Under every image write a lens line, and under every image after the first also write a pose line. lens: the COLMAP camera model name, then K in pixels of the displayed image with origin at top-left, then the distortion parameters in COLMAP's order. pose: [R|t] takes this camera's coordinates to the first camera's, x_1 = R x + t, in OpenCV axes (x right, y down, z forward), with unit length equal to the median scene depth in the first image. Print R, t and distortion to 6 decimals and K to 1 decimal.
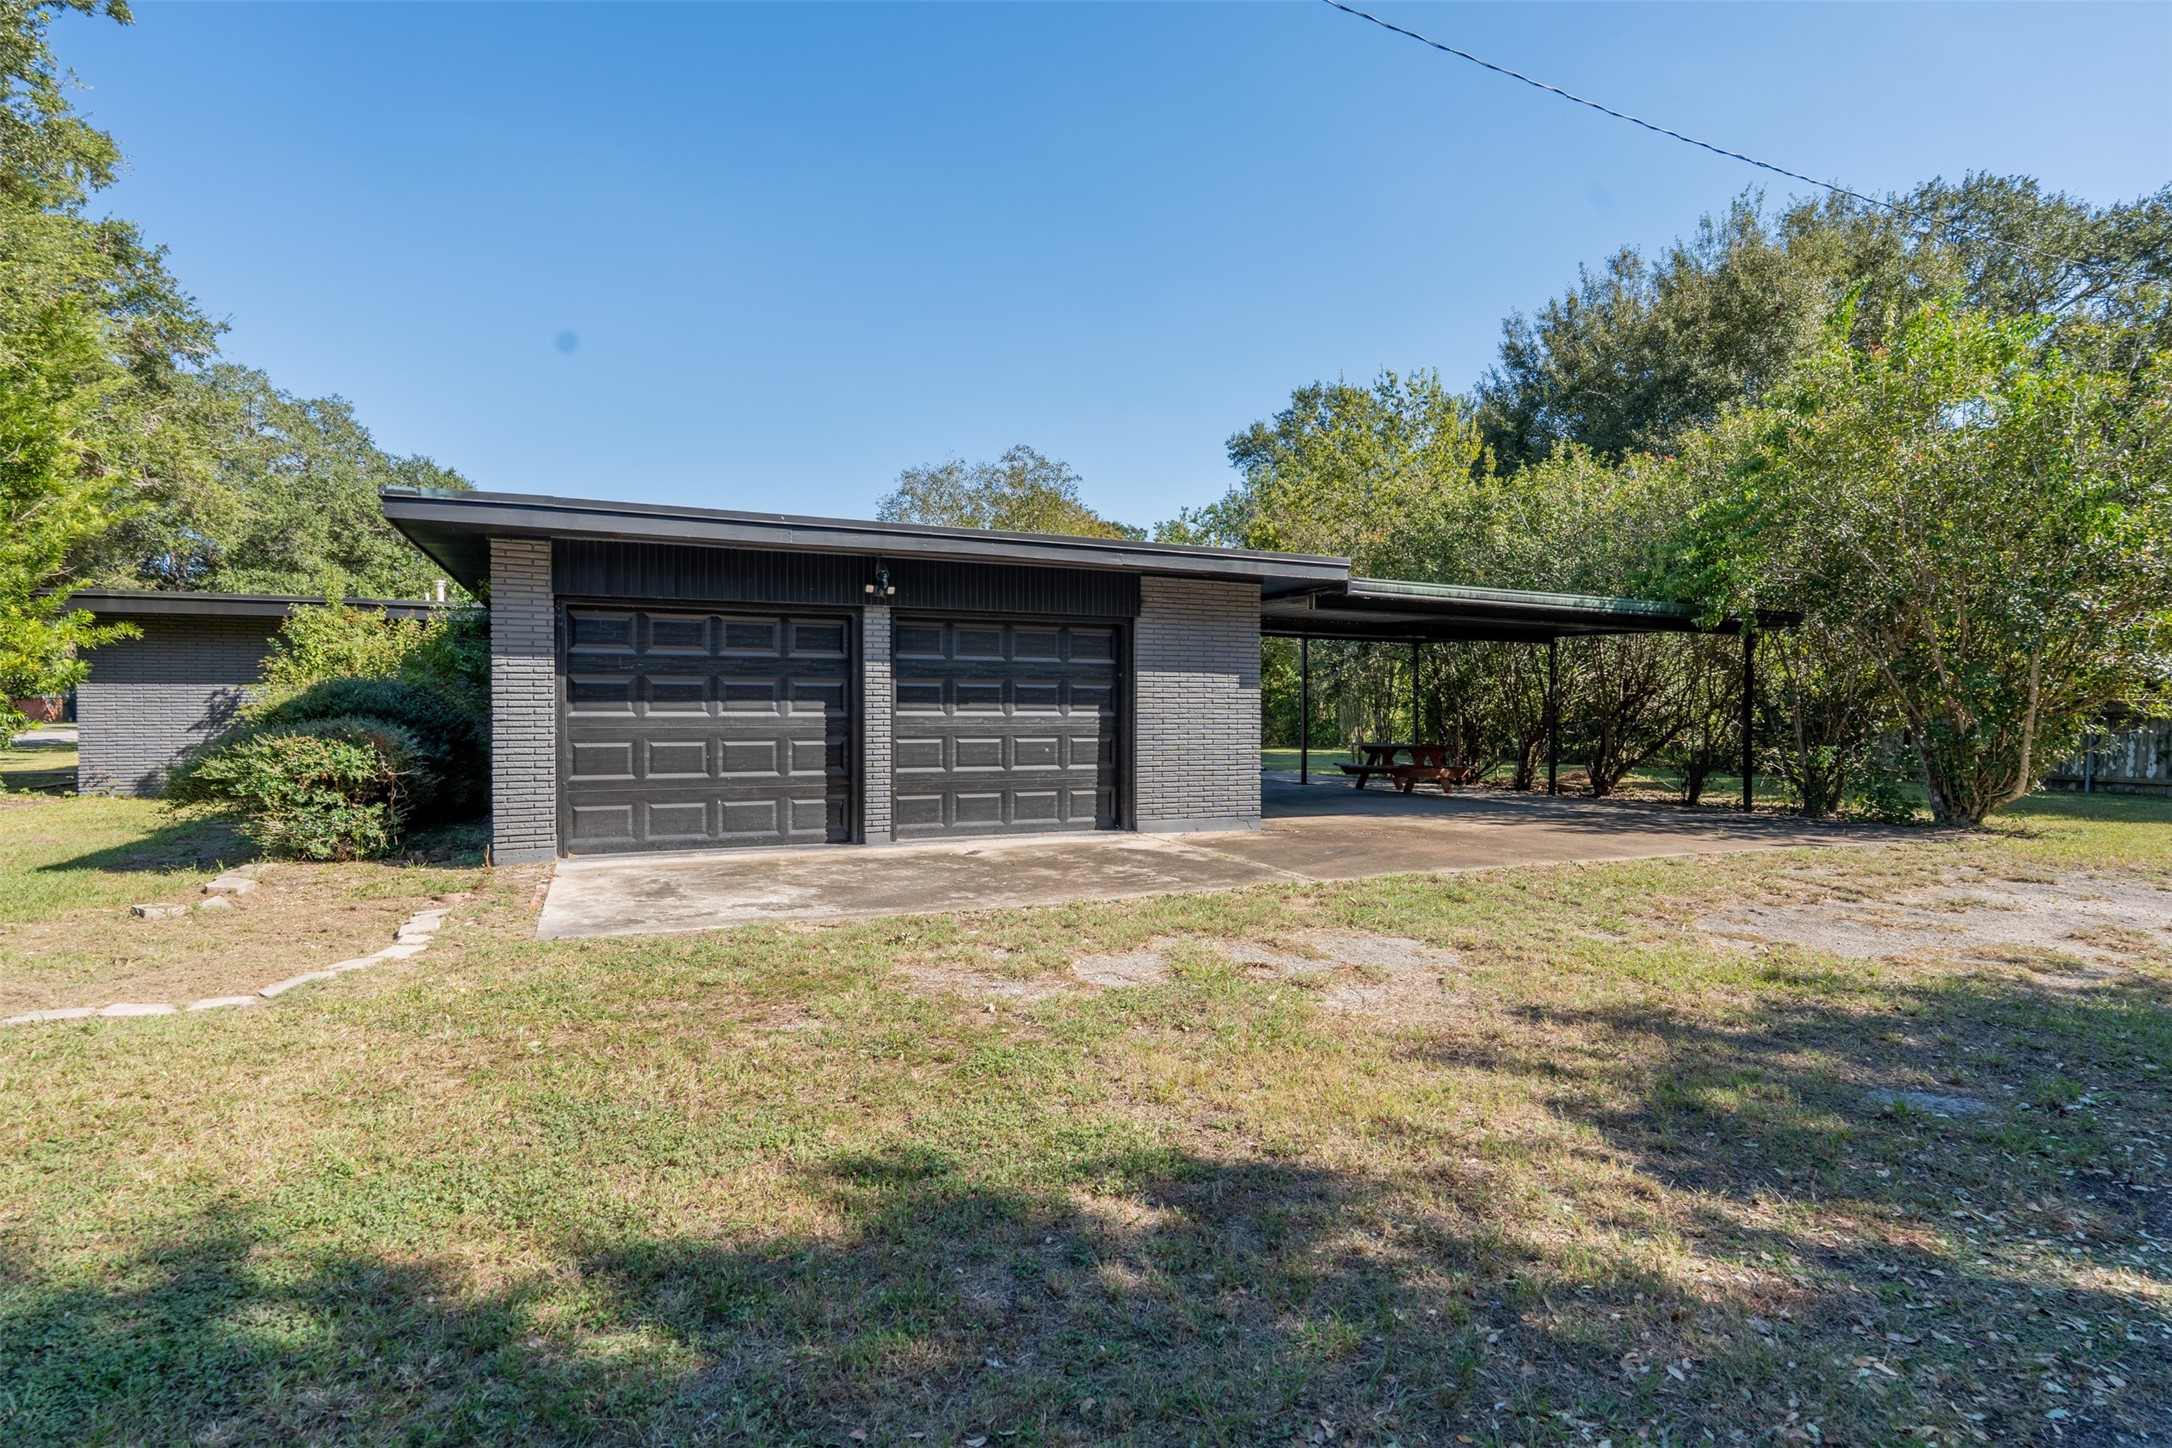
lens RADIAL K [[1085.8, 0, 1086.0], [0, 1085.8, 724.0], [0, 0, 1]] dist [-0.005173, 0.001006]
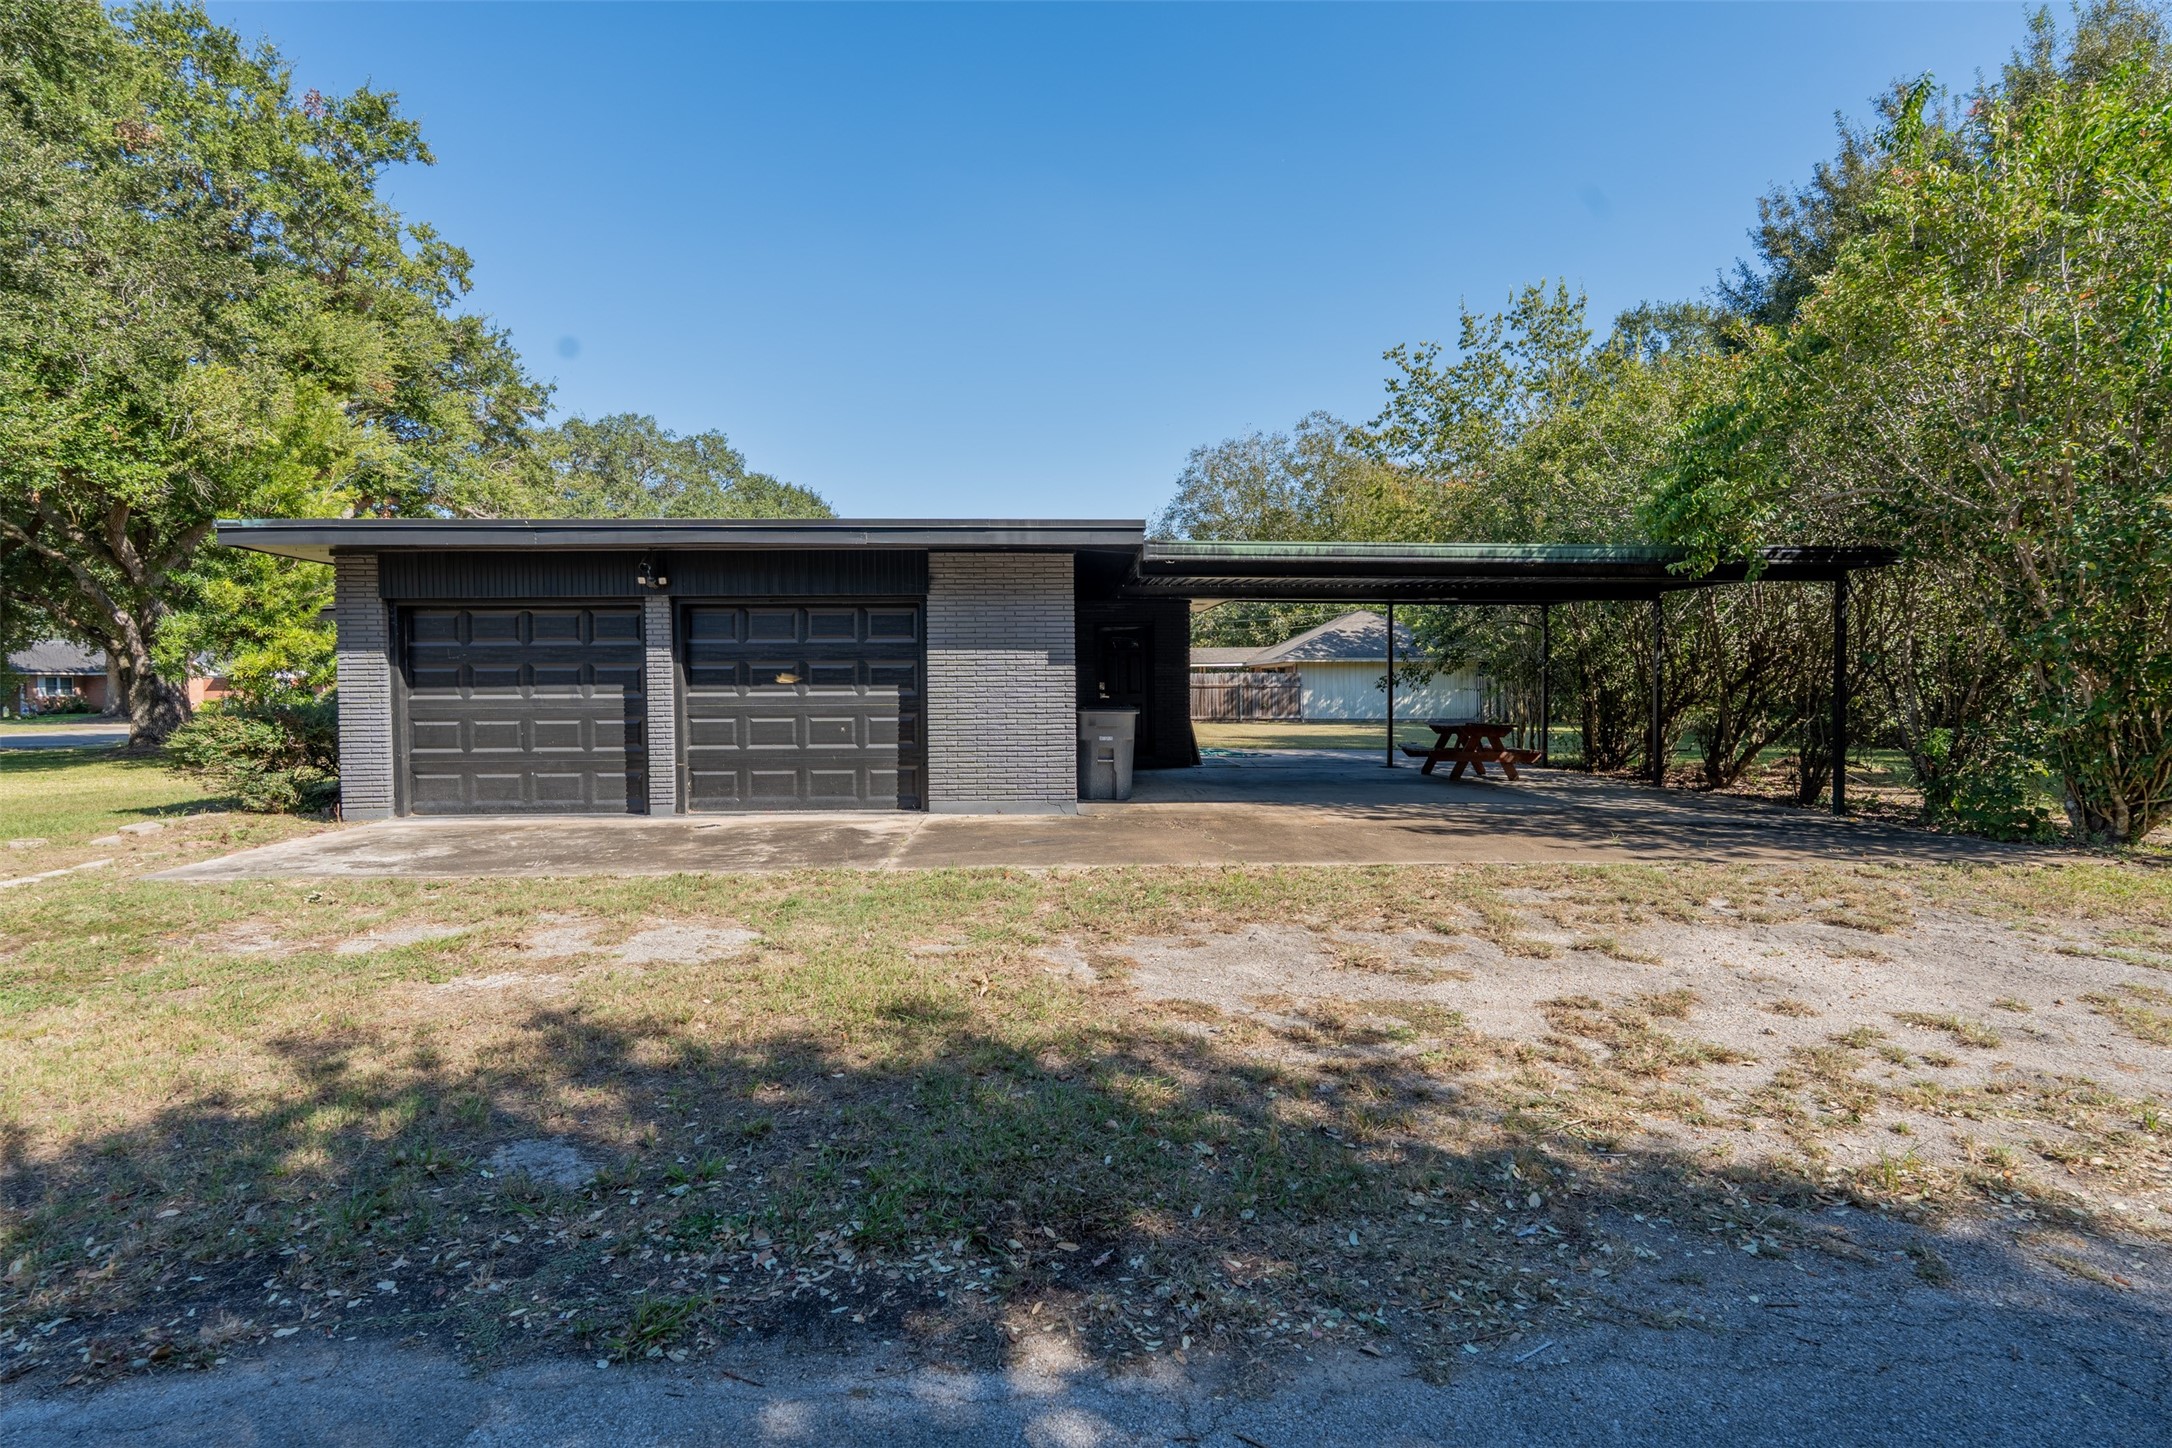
lens RADIAL K [[1076.5, 0, 1086.0], [0, 1076.5, 724.0], [0, 0, 1]] dist [-0.006492, 0.000251]
pose [[0.927384, 0.003585, -0.374094, 0.559240], [0.005153, 0.999737, 0.022354, -0.002338], [0.374076, -0.022659, 0.927121, 0.149218]]
